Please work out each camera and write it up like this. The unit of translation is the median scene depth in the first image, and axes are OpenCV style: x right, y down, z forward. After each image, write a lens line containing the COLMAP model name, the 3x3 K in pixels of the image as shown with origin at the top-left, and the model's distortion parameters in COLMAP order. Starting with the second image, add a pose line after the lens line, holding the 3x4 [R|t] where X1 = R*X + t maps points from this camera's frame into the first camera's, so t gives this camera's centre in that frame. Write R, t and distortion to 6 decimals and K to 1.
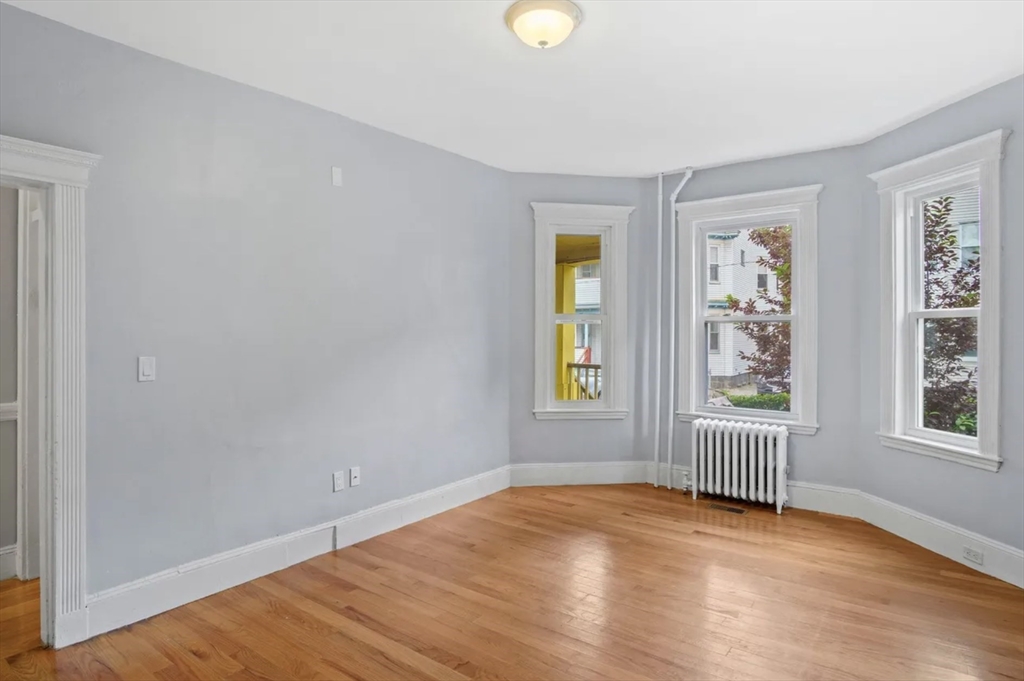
lens RADIAL K [[562.5, 0, 511.6], [0, 562.5, 326.5], [0, 0, 1]] dist [-0.031387, 0.016747]
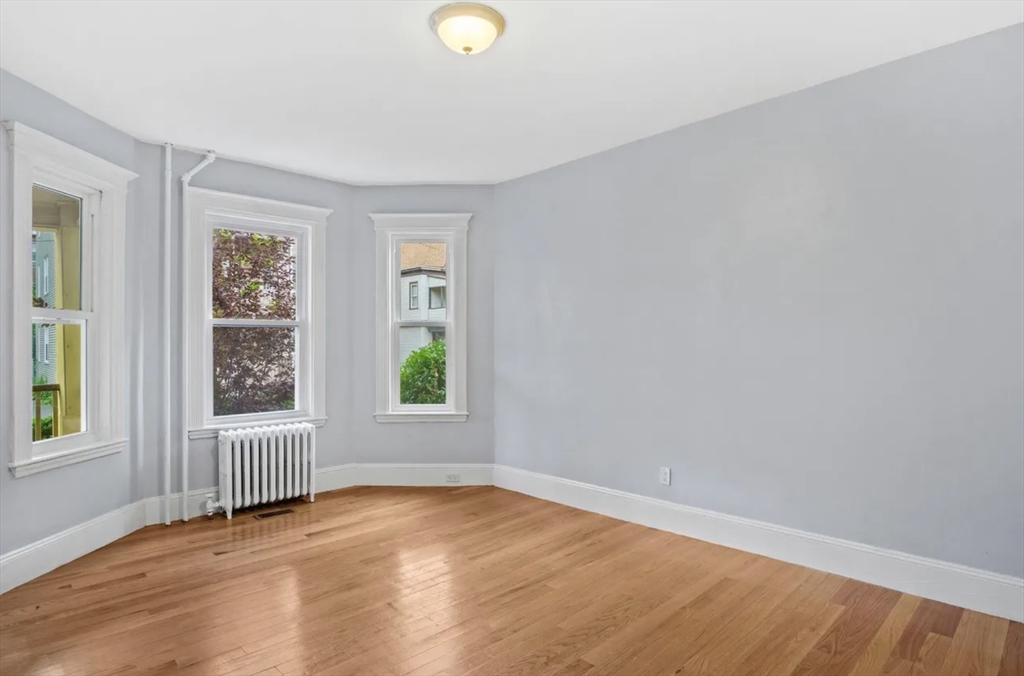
lens RADIAL K [[558.3, 0, 512.0], [0, 558.3, 338.0], [0, 0, 1]] dist [-0.000695, 0.000242]
pose [[0.187809, -0.000773, 0.982205, -0.506460], [-0.005081, 0.999986, 0.001758, 0.009352], [-0.982192, -0.005320, 0.187802, 0.395970]]
